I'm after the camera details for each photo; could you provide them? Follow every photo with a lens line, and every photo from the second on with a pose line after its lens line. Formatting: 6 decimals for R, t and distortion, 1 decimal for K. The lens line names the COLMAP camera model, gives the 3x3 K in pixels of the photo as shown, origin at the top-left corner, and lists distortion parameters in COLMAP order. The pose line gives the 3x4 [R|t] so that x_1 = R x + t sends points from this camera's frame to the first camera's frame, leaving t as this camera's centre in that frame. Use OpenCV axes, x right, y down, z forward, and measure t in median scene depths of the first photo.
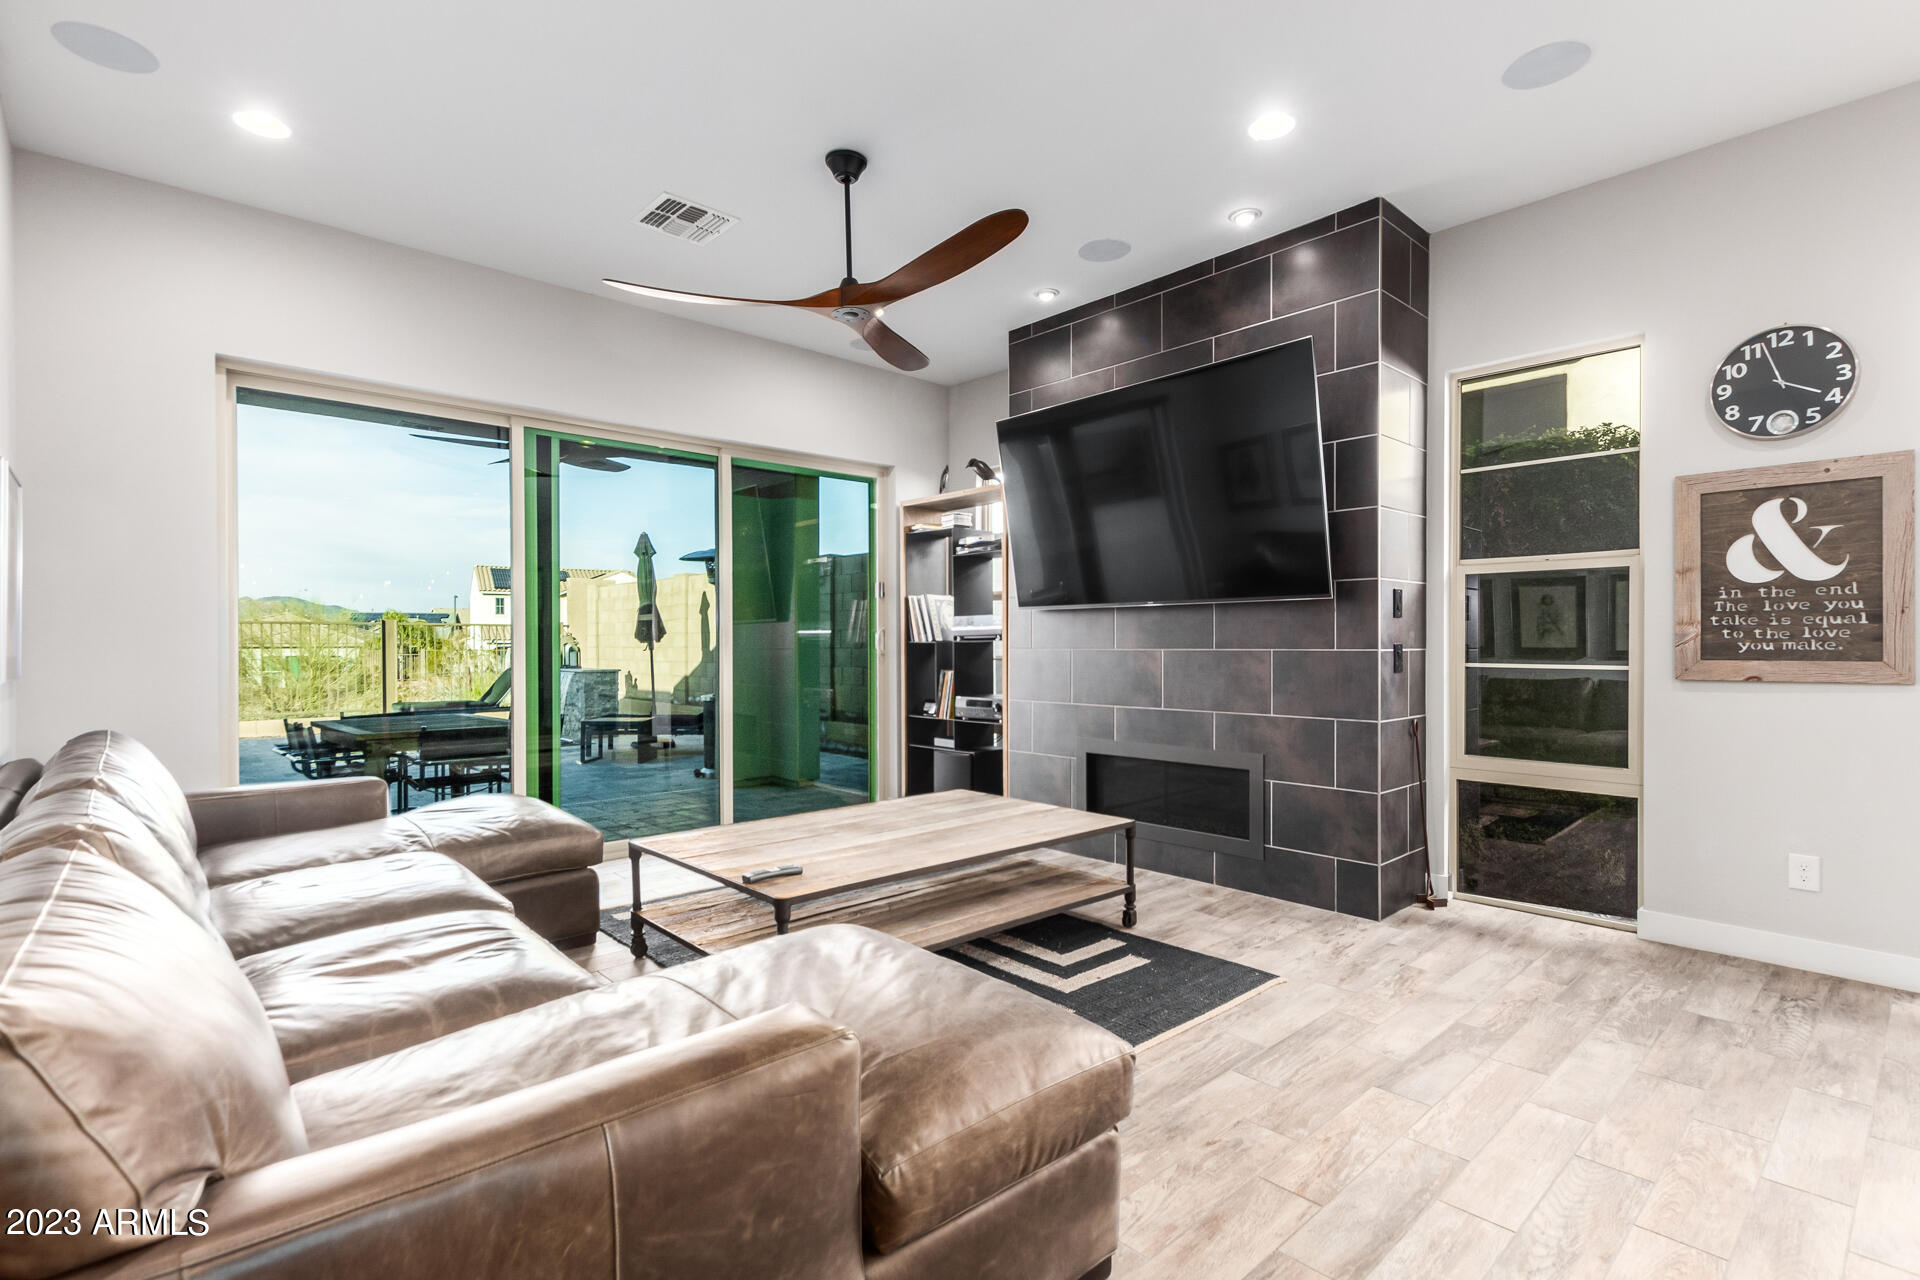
lens RADIAL K [[905.4, 0, 972.4], [0, 905.4, 644.6], [0, 0, 1]] dist [0.003335, -0.002291]
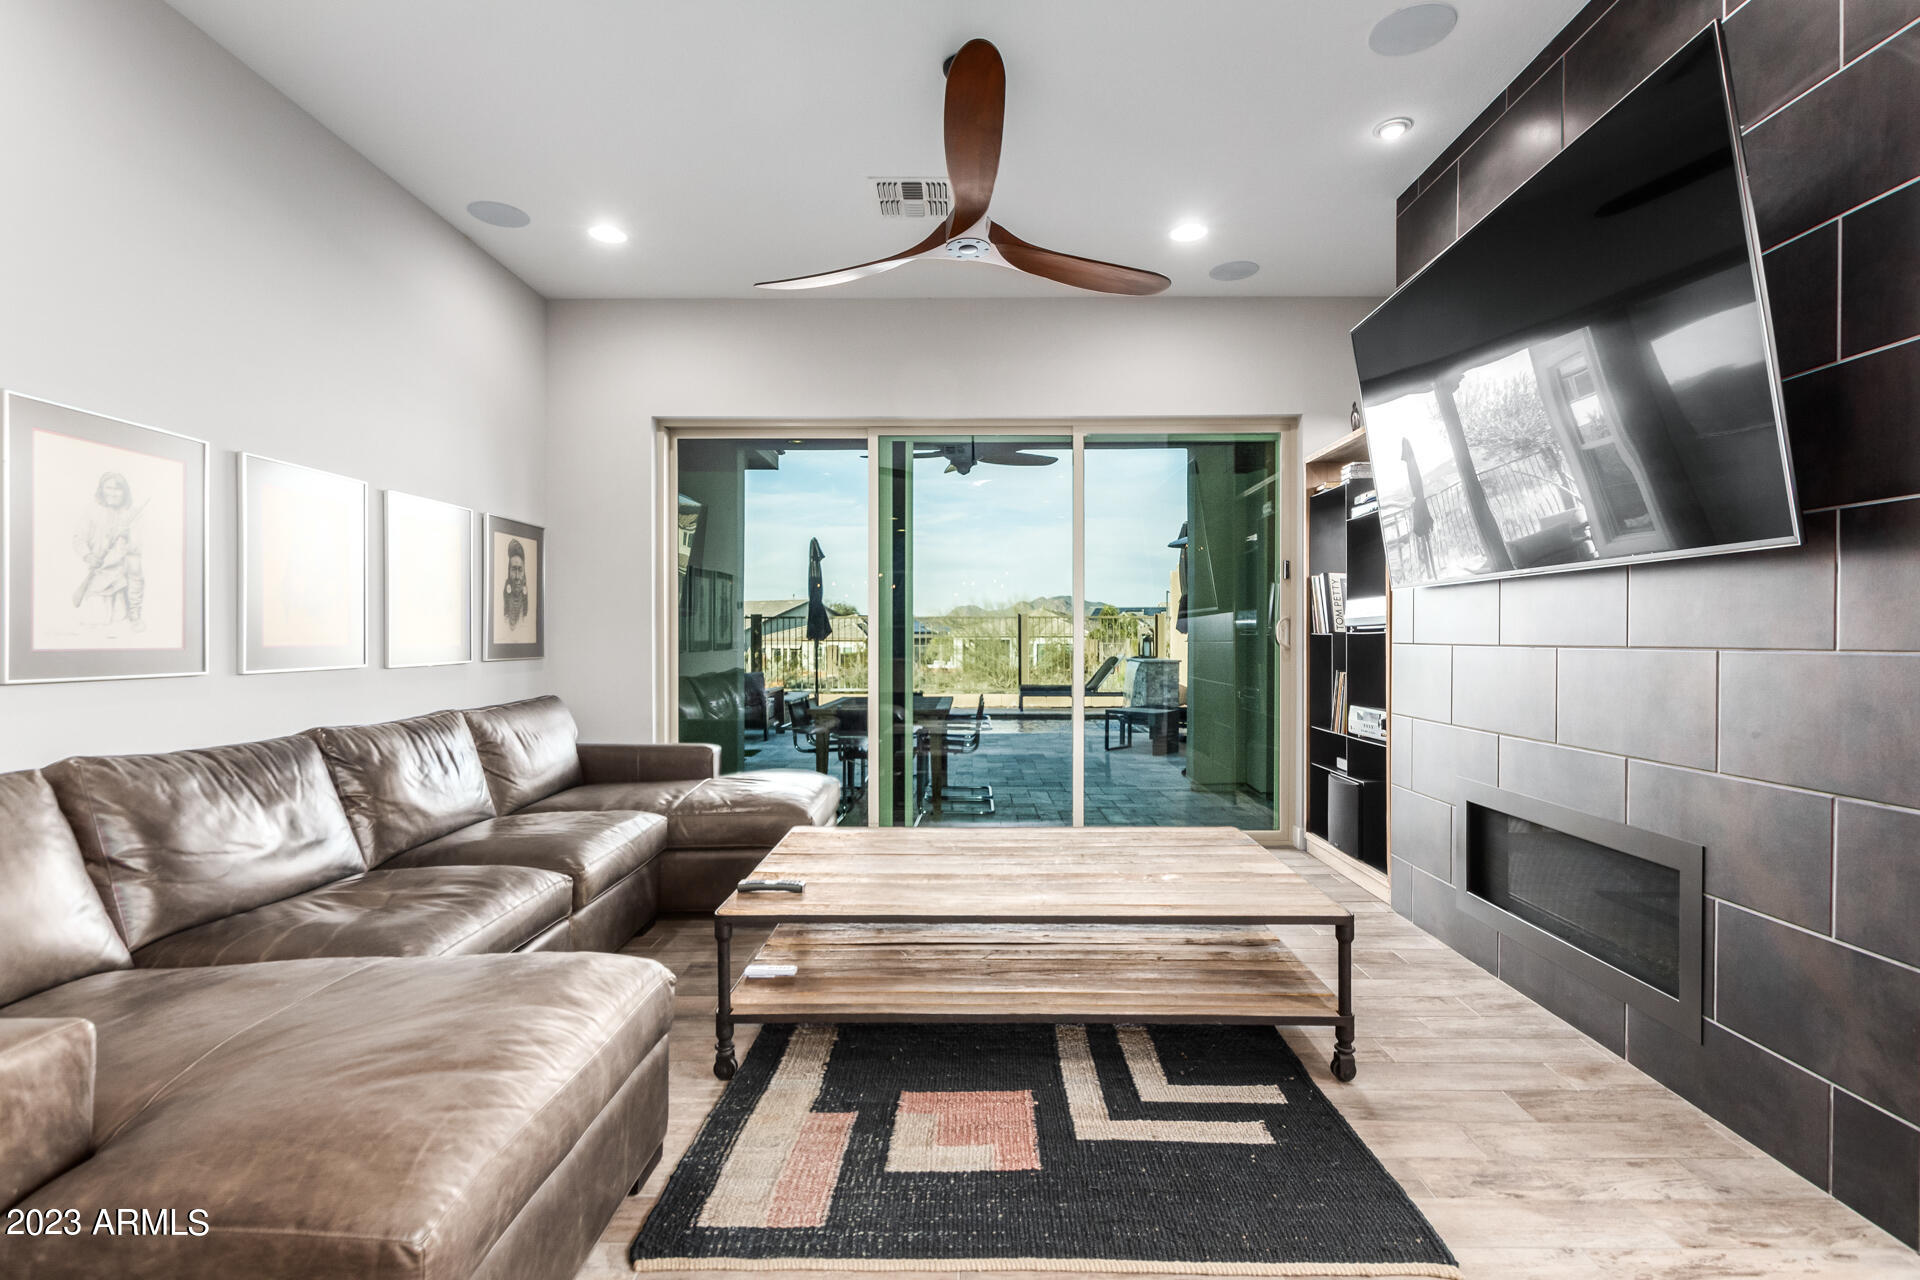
lens RADIAL K [[905.4, 0, 959.3], [0, 905.4, 641.3], [0, 0, 1]] dist [0.003335, -0.002291]
pose [[0.723776, 0.005800, -0.690010, 0.409337], [-0.001970, 0.999978, 0.006338, -0.000912], [0.690032, -0.003228, 0.723772, 0.346236]]
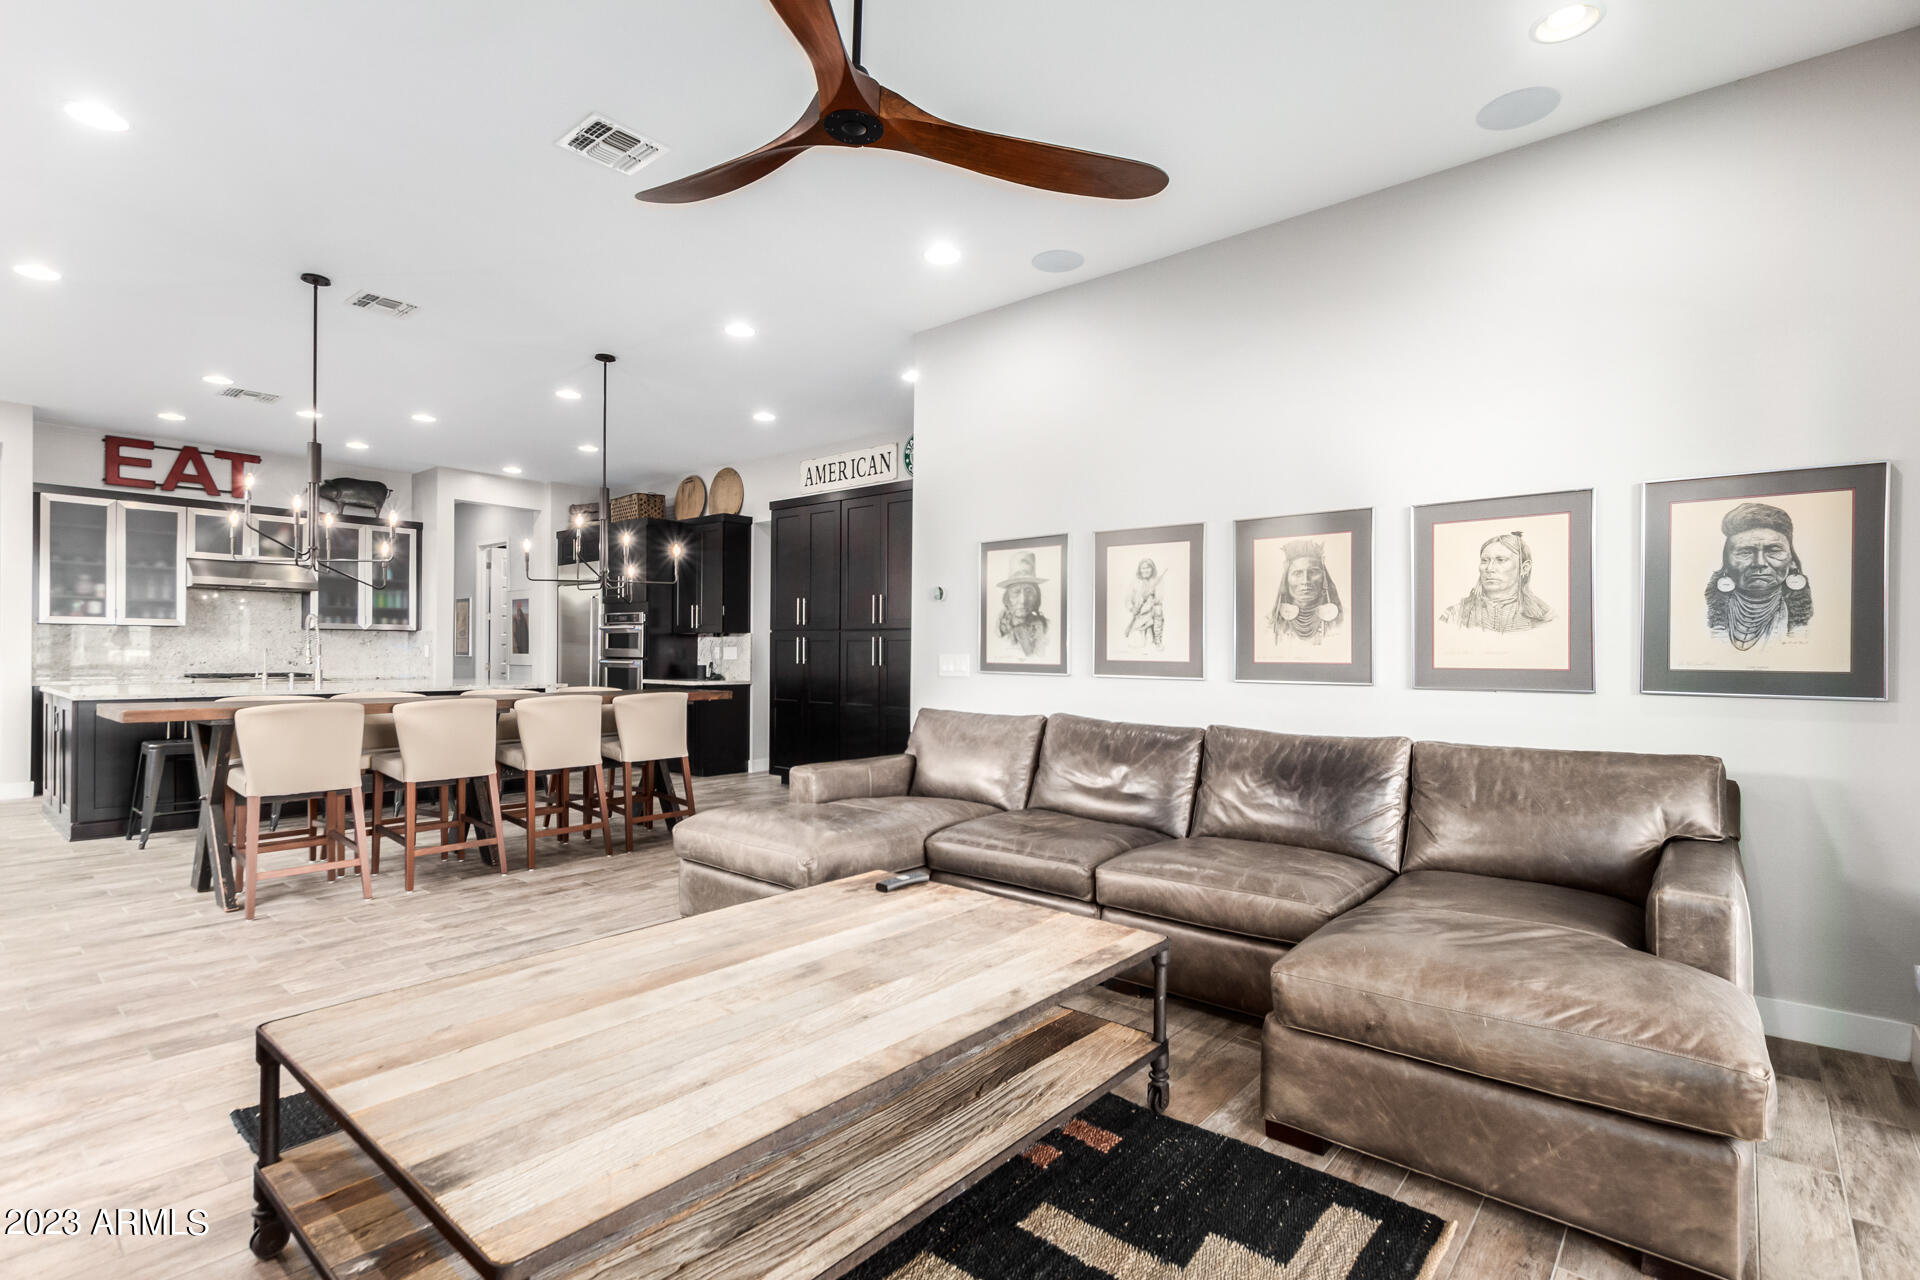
lens RADIAL K [[905.4, 0, 968.7], [0, 905.4, 645.4], [0, 0, 1]] dist [0.003335, -0.002291]
pose [[-0.993250, -0.005284, -0.115874, -0.130702], [-0.004988, 0.999984, -0.002843, -0.004787], [0.115888, -0.002246, -0.993260, 1.491815]]
